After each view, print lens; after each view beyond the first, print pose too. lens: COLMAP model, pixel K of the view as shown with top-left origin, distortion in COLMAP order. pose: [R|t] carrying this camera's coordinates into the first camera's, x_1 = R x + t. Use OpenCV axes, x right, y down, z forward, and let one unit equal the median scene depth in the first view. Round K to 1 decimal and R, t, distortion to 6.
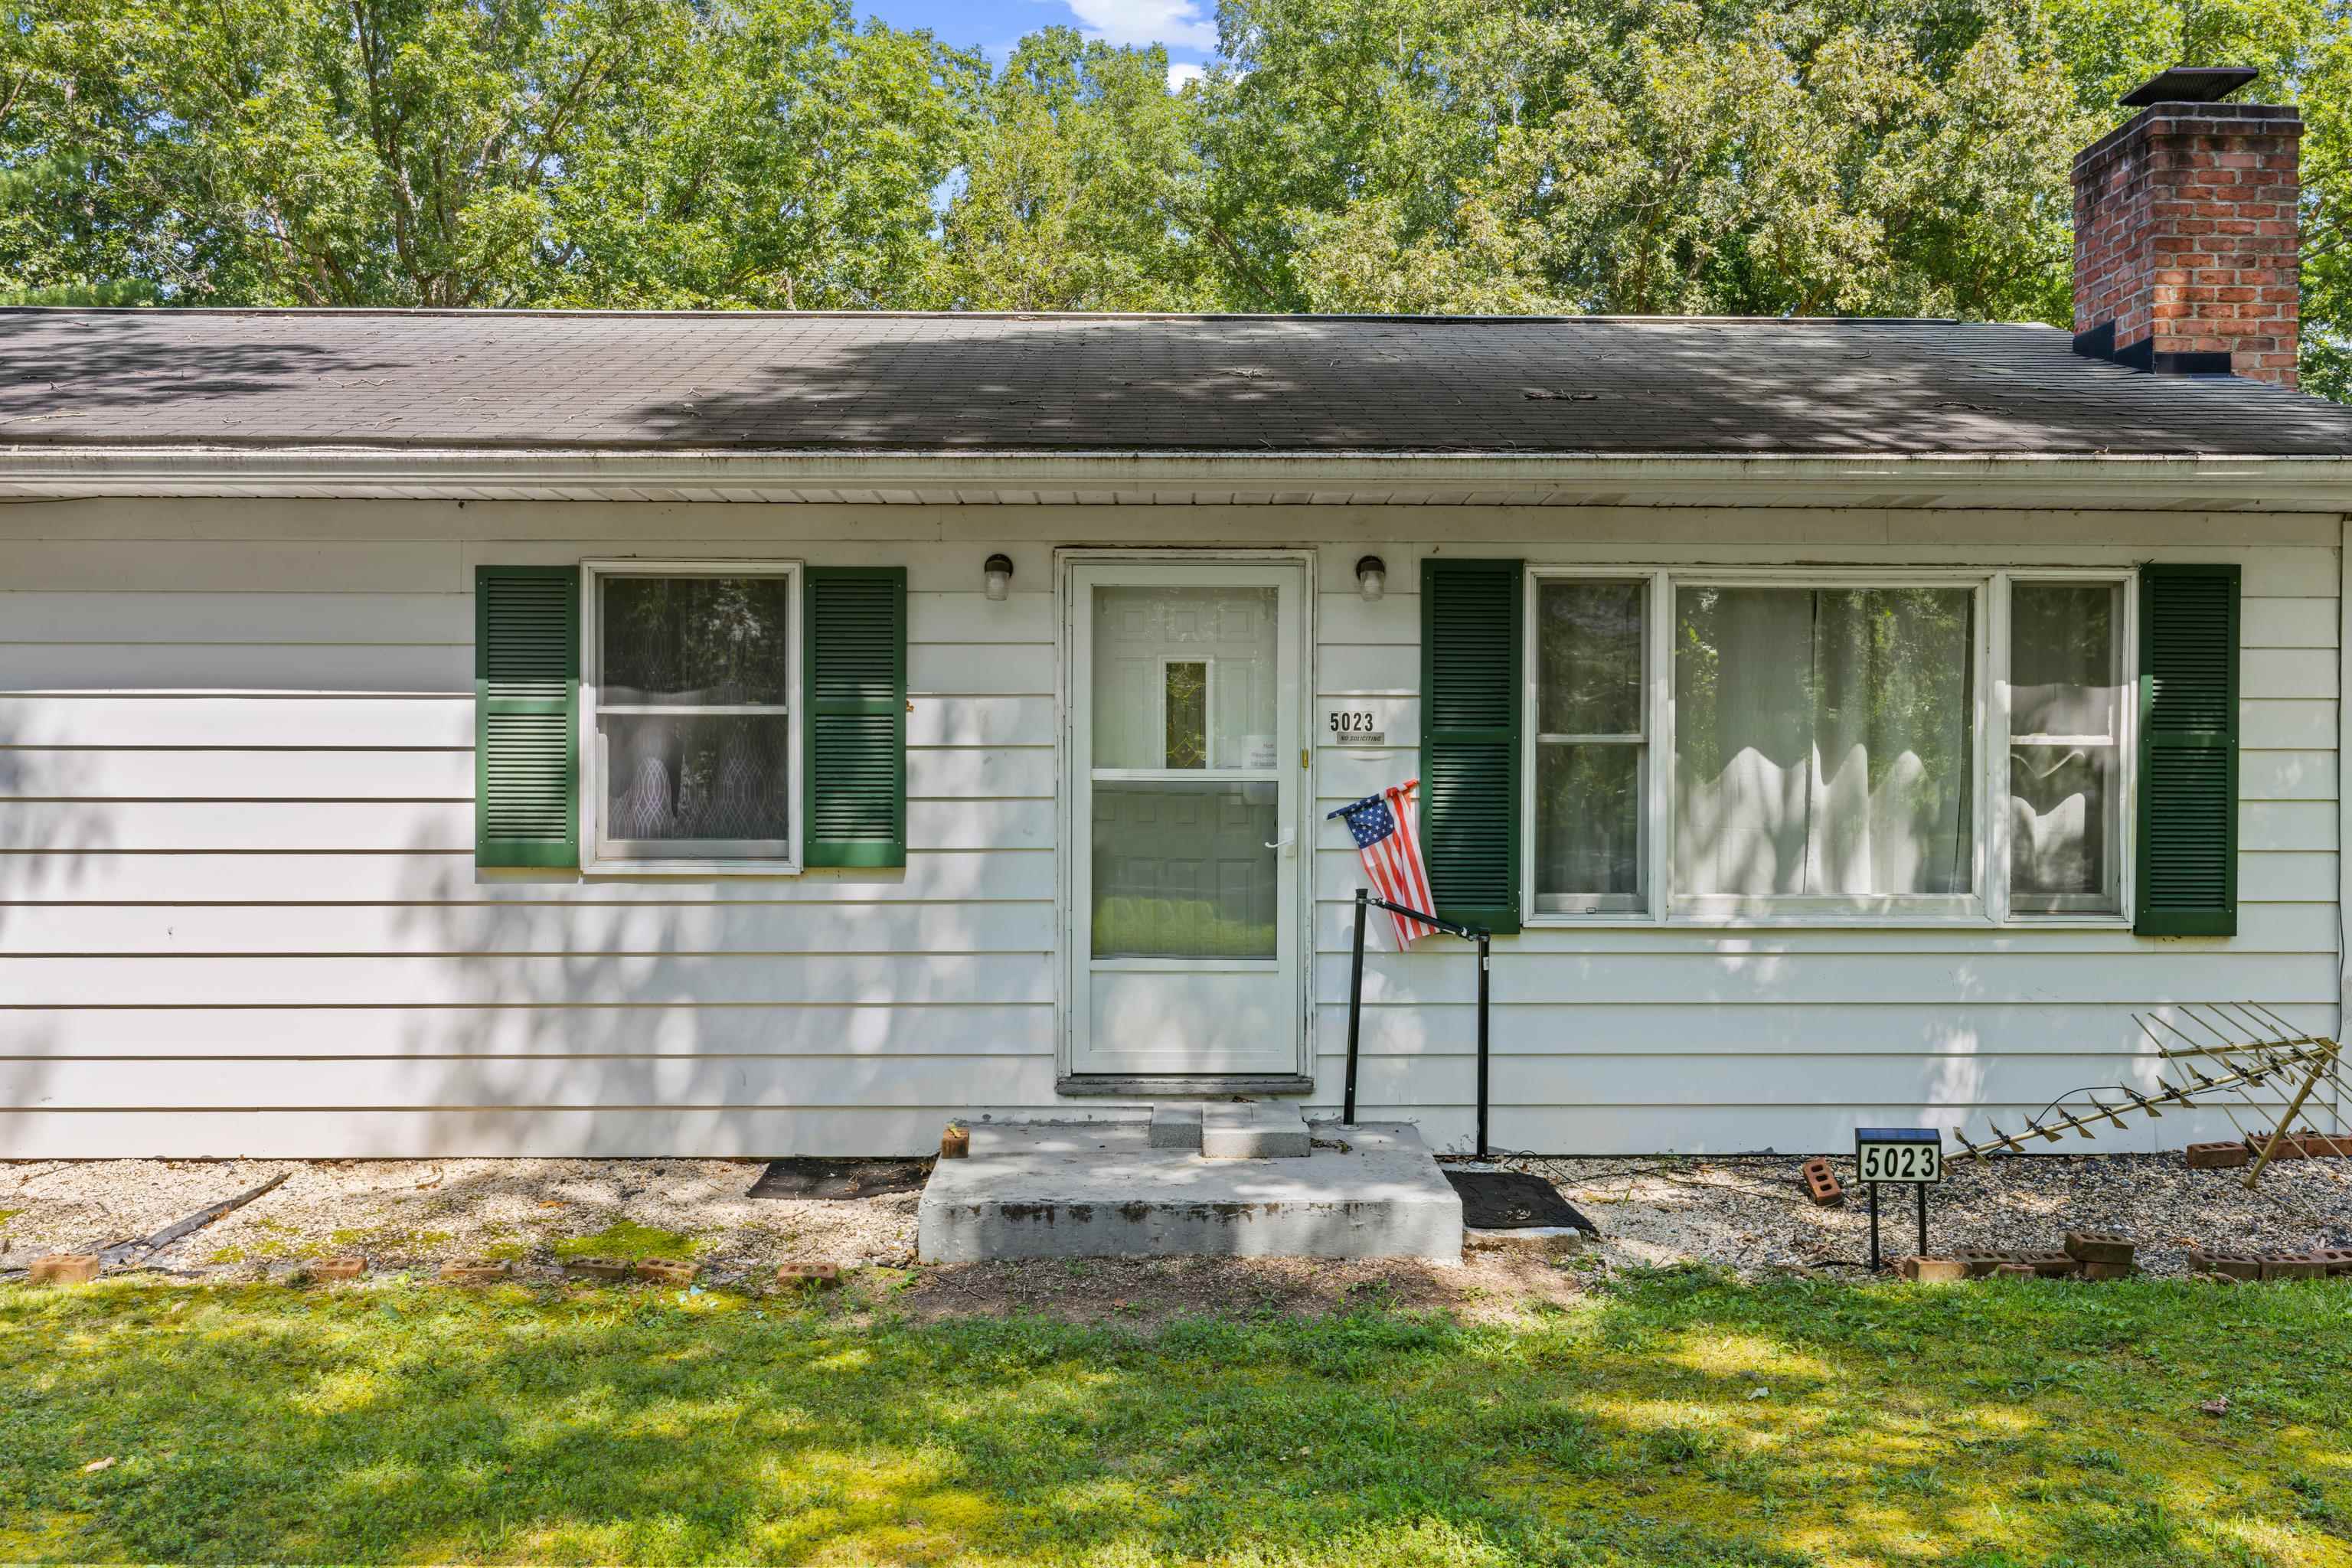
lens RADIAL K [[2014.8, 0, 1180.2], [0, 2014.8, 794.3], [0, 0, 1]] dist [-0.003398, -0.004277]
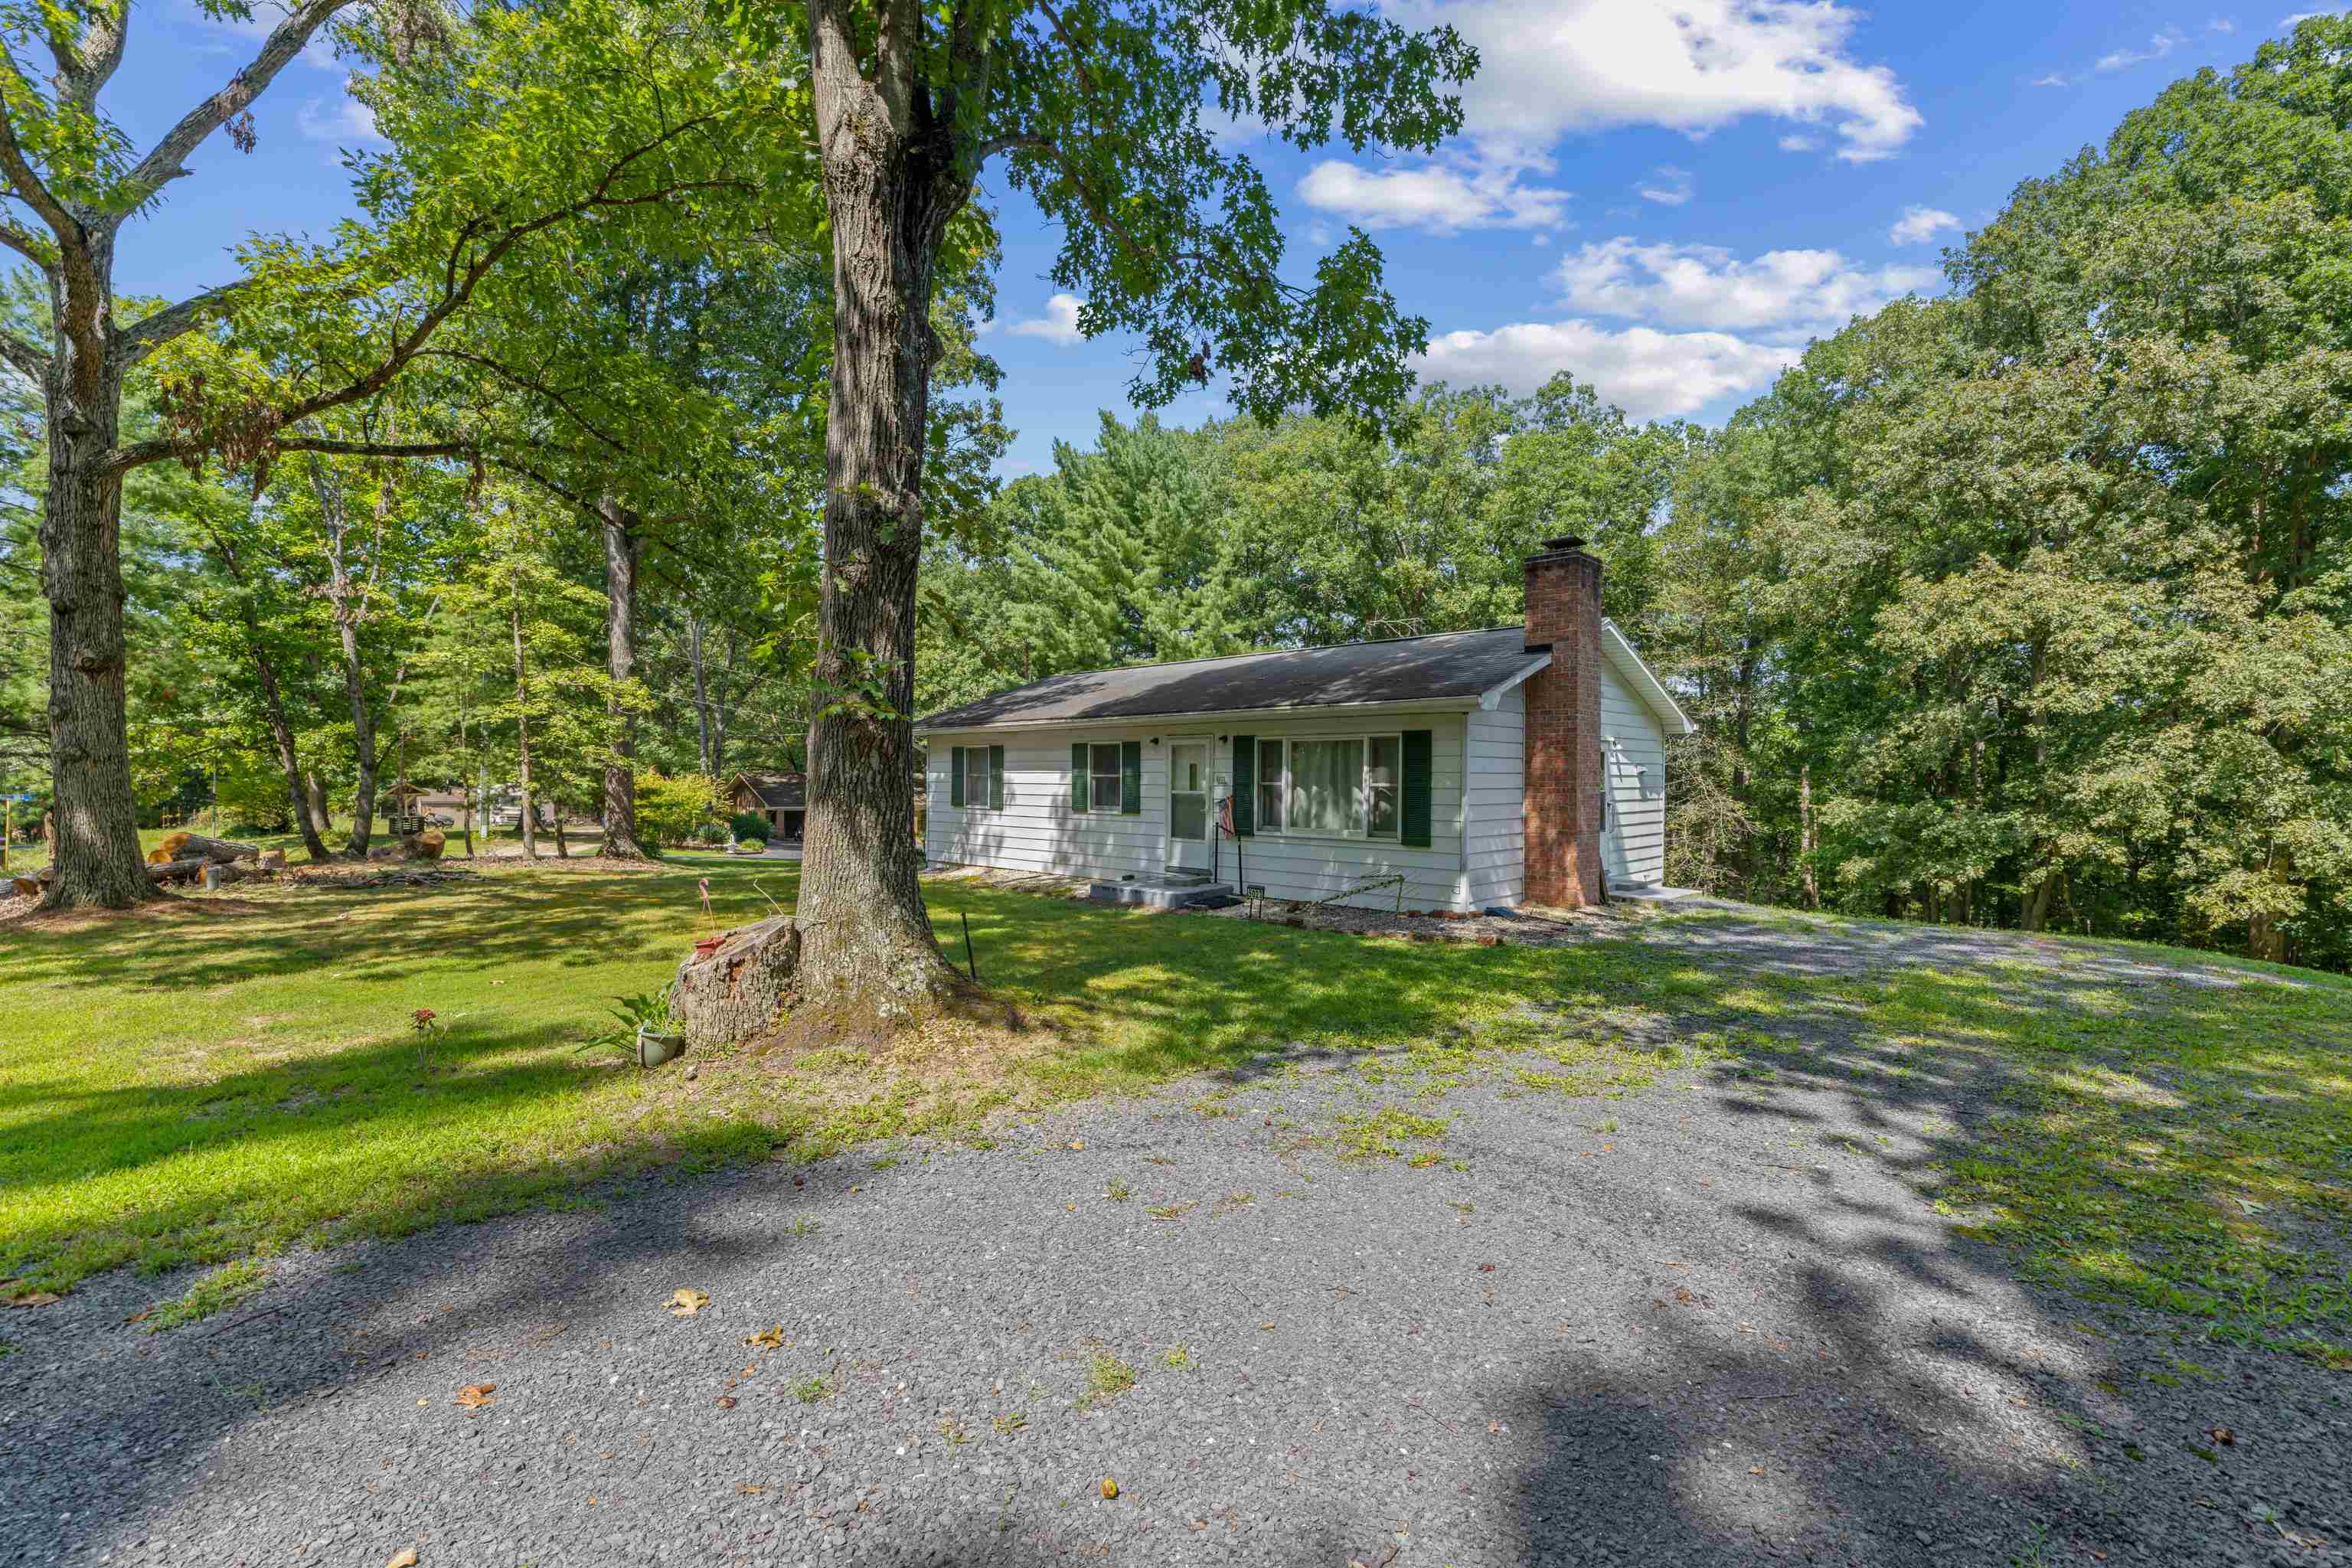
lens RADIAL K [[1001.0, 0, 1172.4], [0, 1001.0, 782.9], [0, 0, 1]] dist [0.002887, 0.000848]
pose [[0.705944, 0.006923, -0.708234, 1.368670], [-0.011813, 0.999928, -0.002001, -0.023103], [0.708169, 0.009779, 0.705975, -0.409134]]
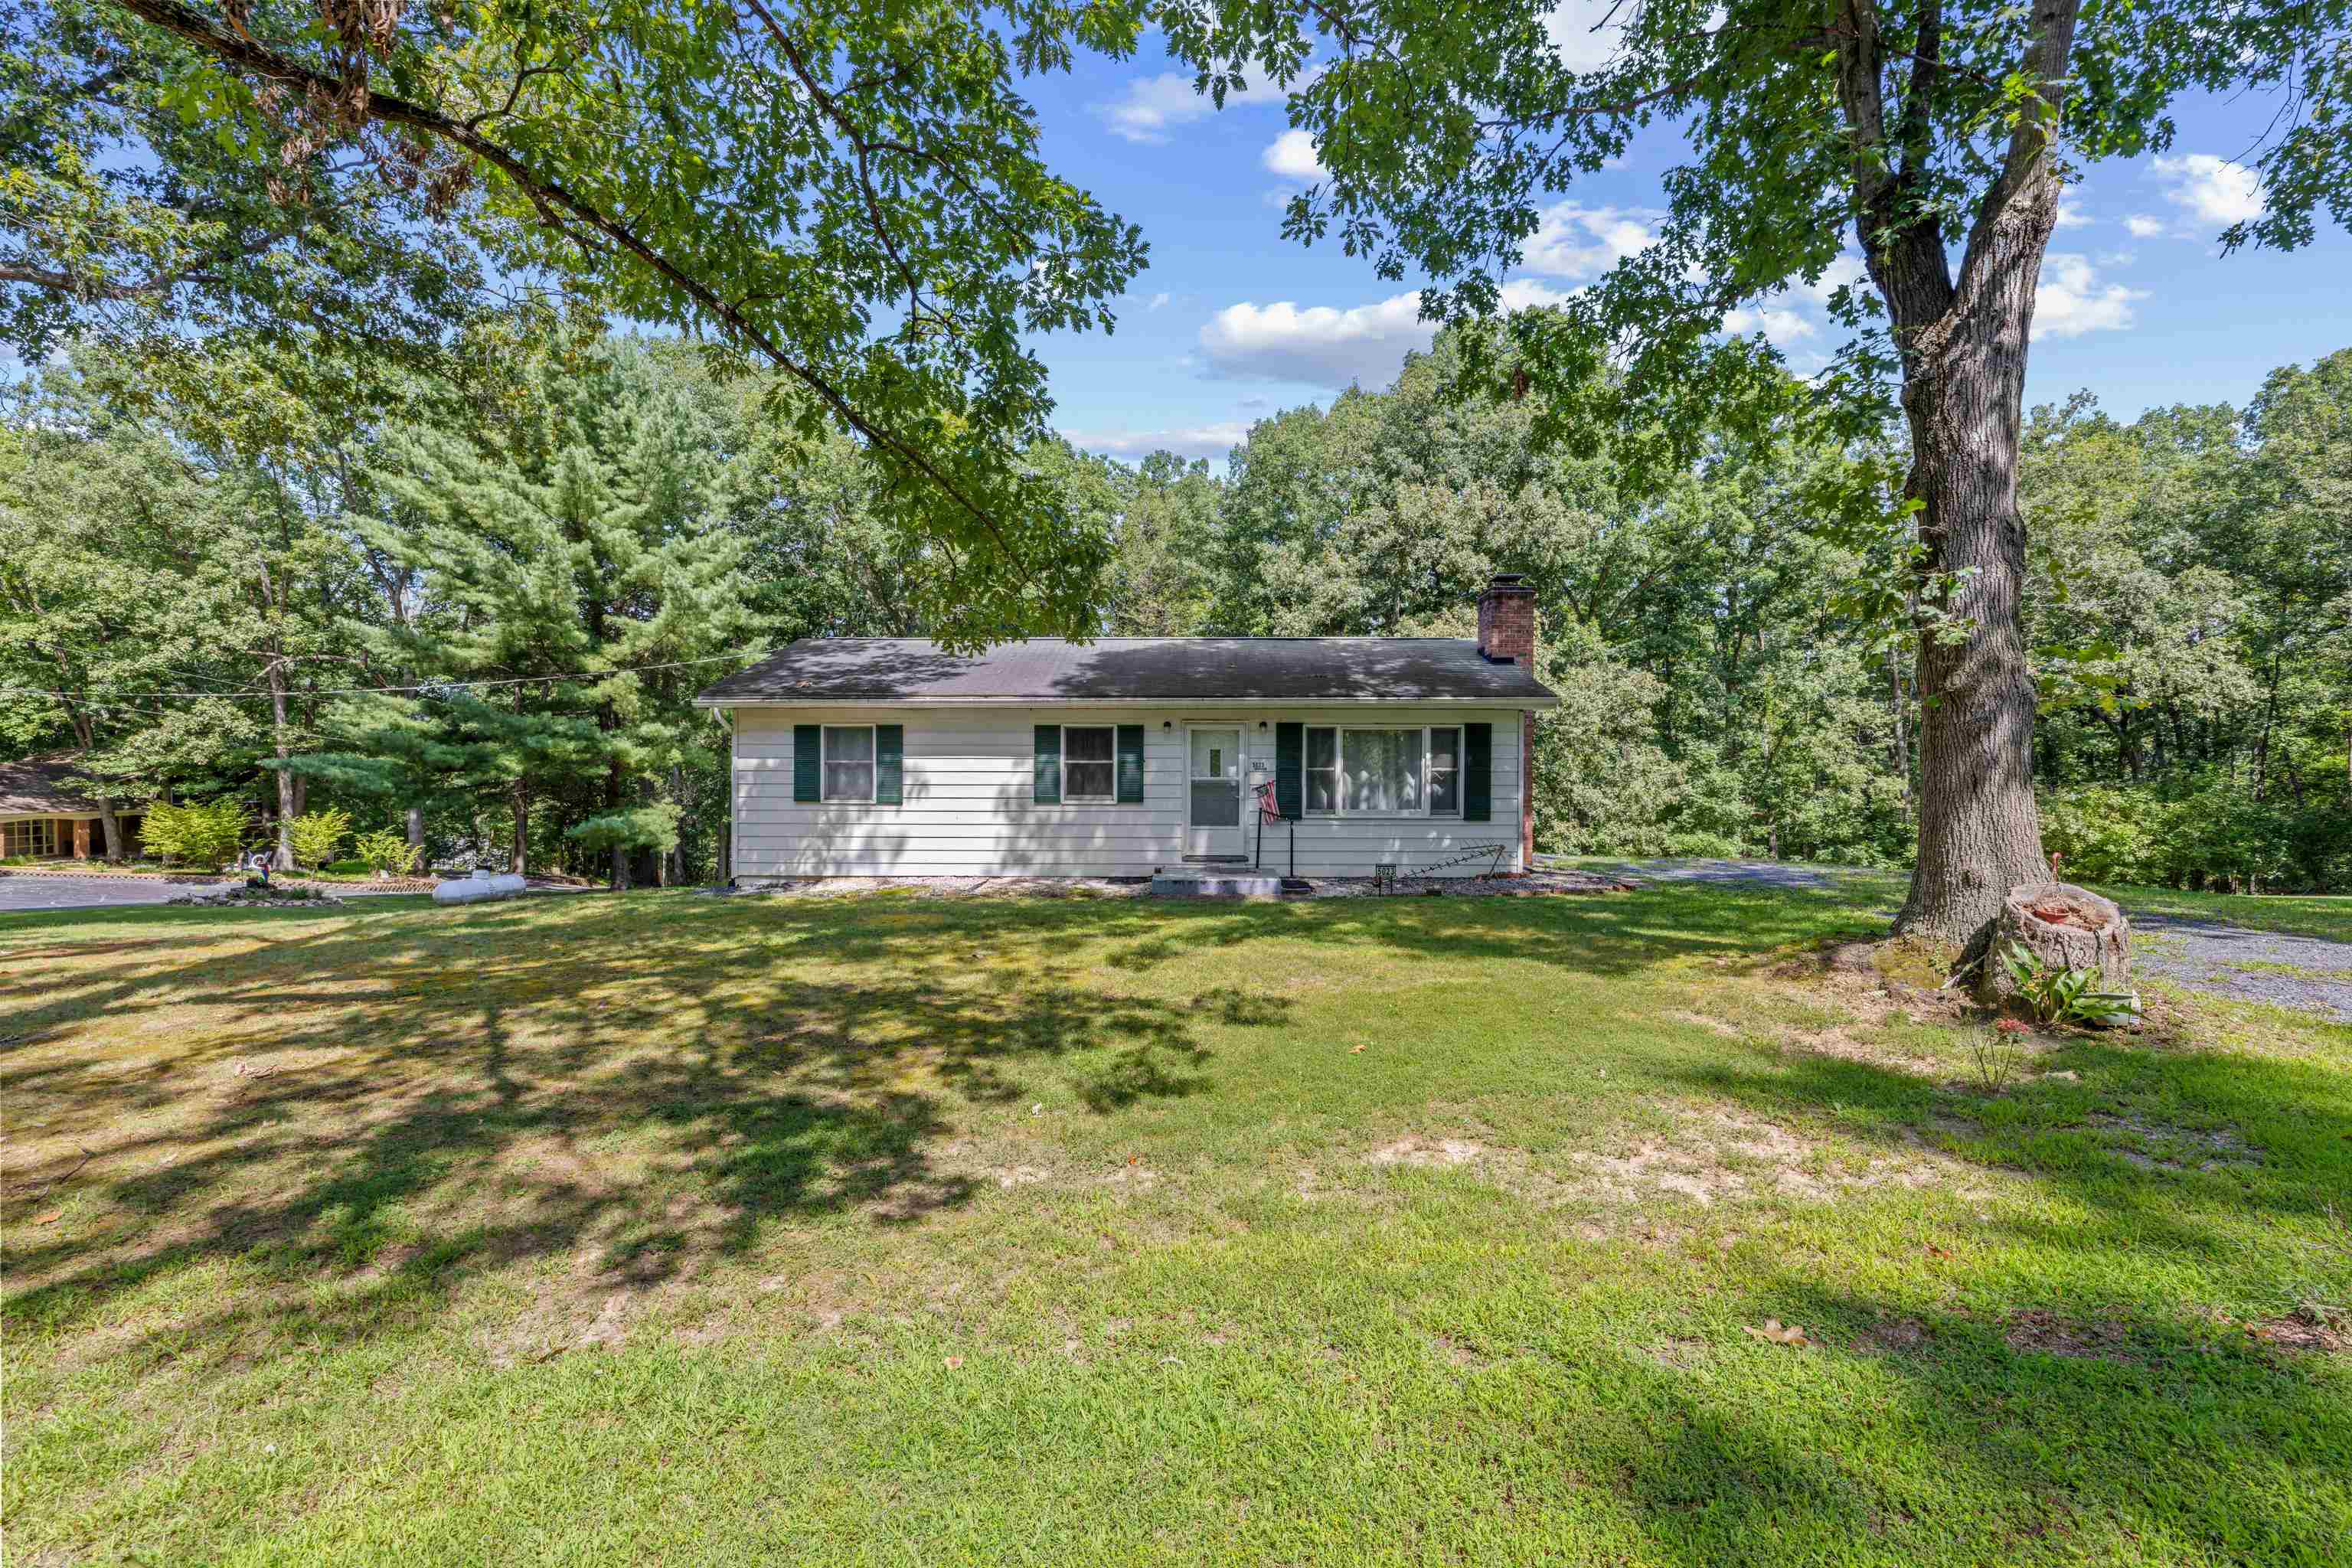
lens RADIAL K [[1001.0, 0, 1175.0], [0, 1001.0, 782.9], [0, 0, 1]] dist [0.002887, 0.000848]
pose [[0.999281, 0.000863, -0.037905, -0.001793], [-0.000746, 0.999995, 0.003111, -0.007417], [0.037908, -0.003081, 0.999276, -0.926695]]
